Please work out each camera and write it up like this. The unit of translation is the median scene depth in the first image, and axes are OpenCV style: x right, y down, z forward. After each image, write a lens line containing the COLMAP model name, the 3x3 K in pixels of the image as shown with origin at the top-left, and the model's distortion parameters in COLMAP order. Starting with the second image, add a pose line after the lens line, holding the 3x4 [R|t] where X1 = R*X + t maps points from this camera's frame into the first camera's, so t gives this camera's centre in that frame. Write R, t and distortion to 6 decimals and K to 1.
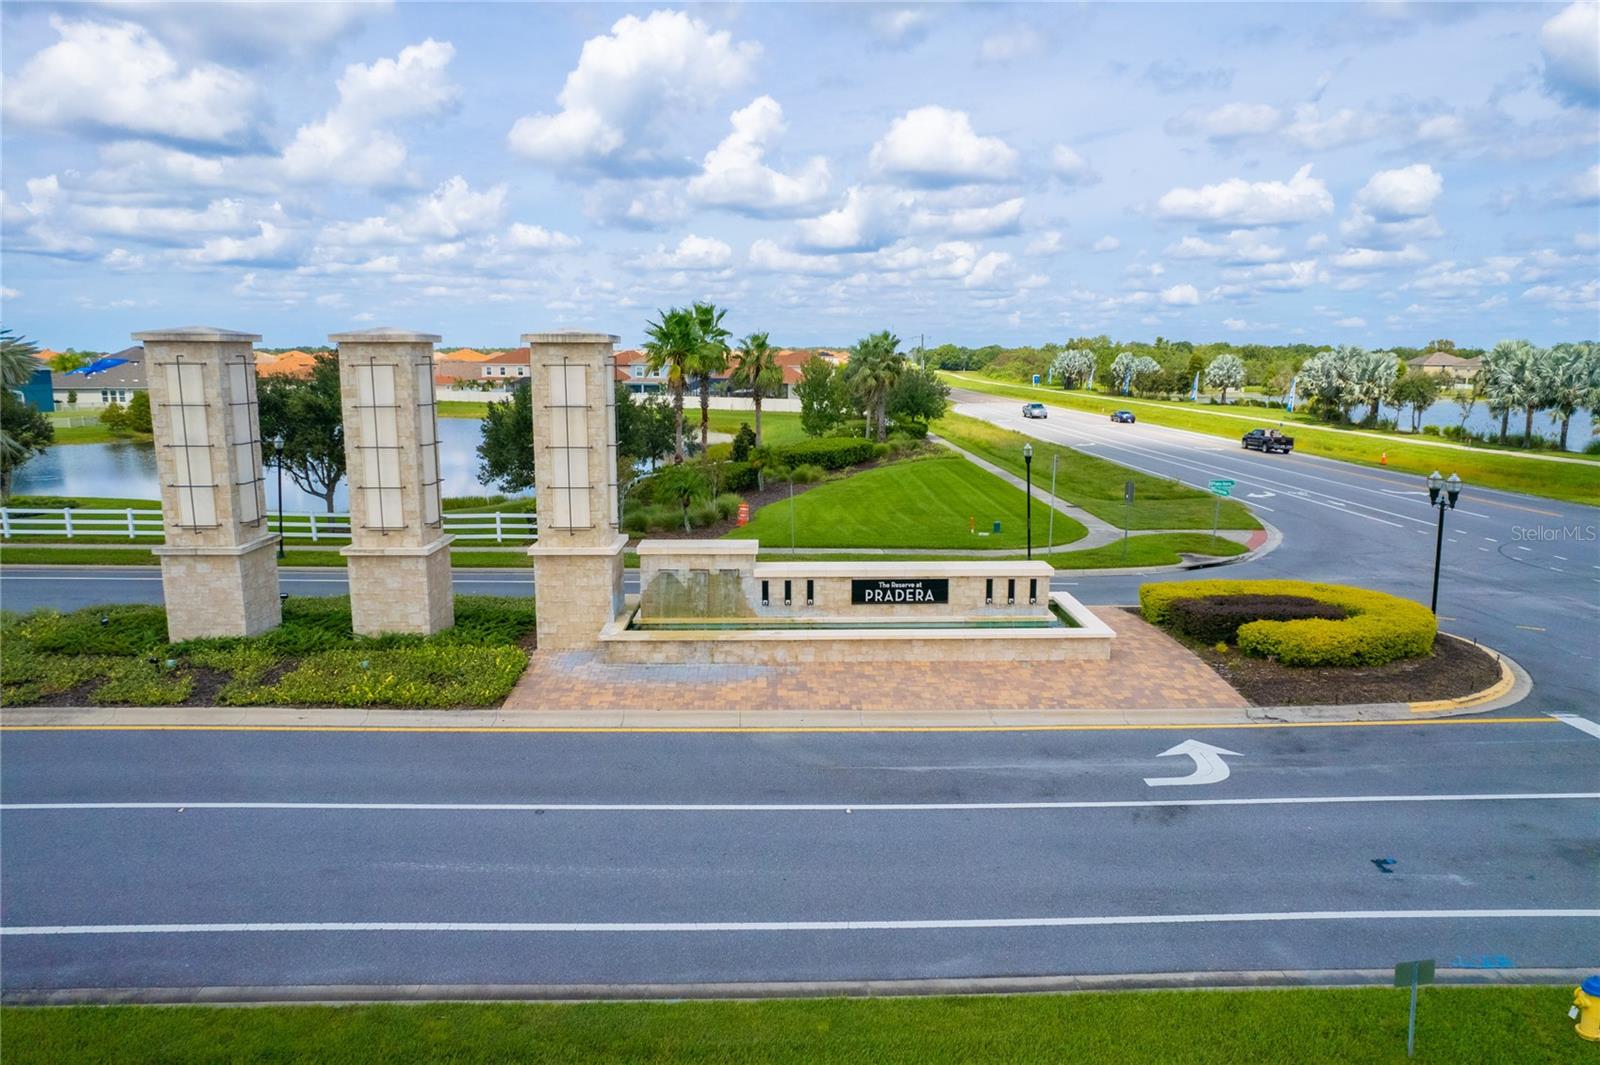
lens RADIAL K [[1027.0, 0, 811.0], [0, 1027.0, 525.1], [0, 0, 1]] dist [-0.047704, 0.031057]
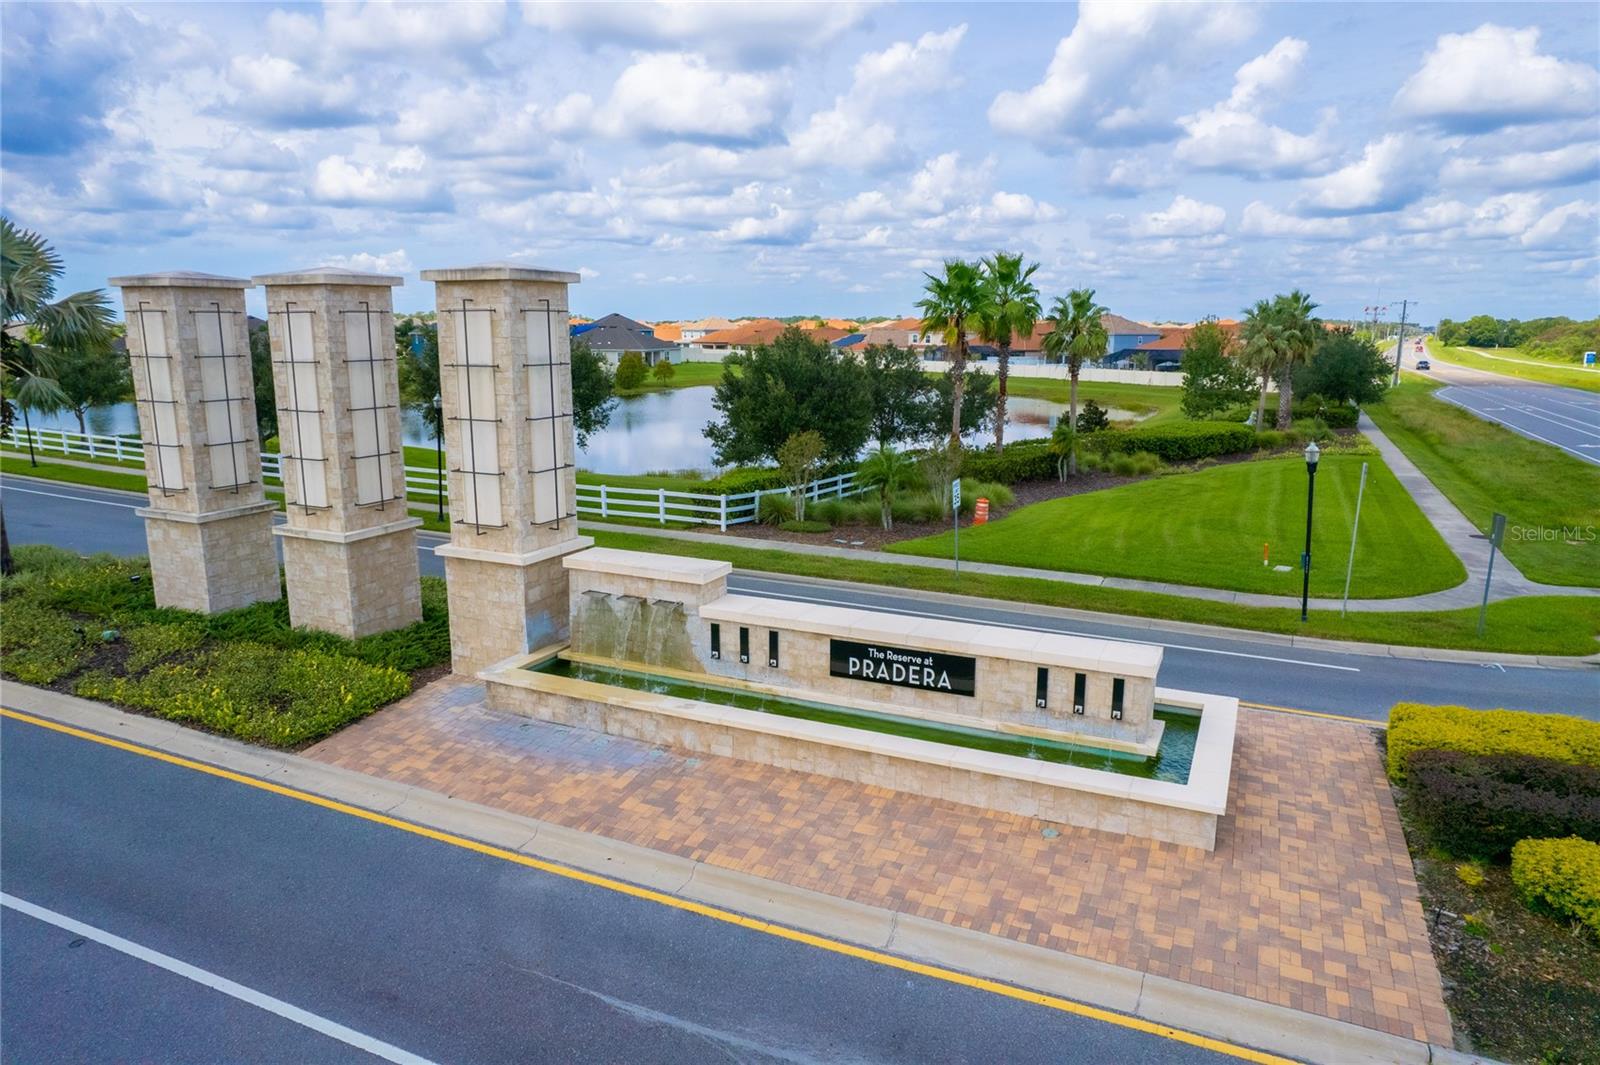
lens RADIAL K [[1027.0, 0, 794.0], [0, 1027.0, 527.7], [0, 0, 1]] dist [-0.047704, 0.031057]
pose [[0.895925, 0.086472, -0.435706, 0.309255], [-0.073566, 0.996208, 0.046441, -0.047975], [0.438070, -0.009555, 0.898890, 0.414157]]
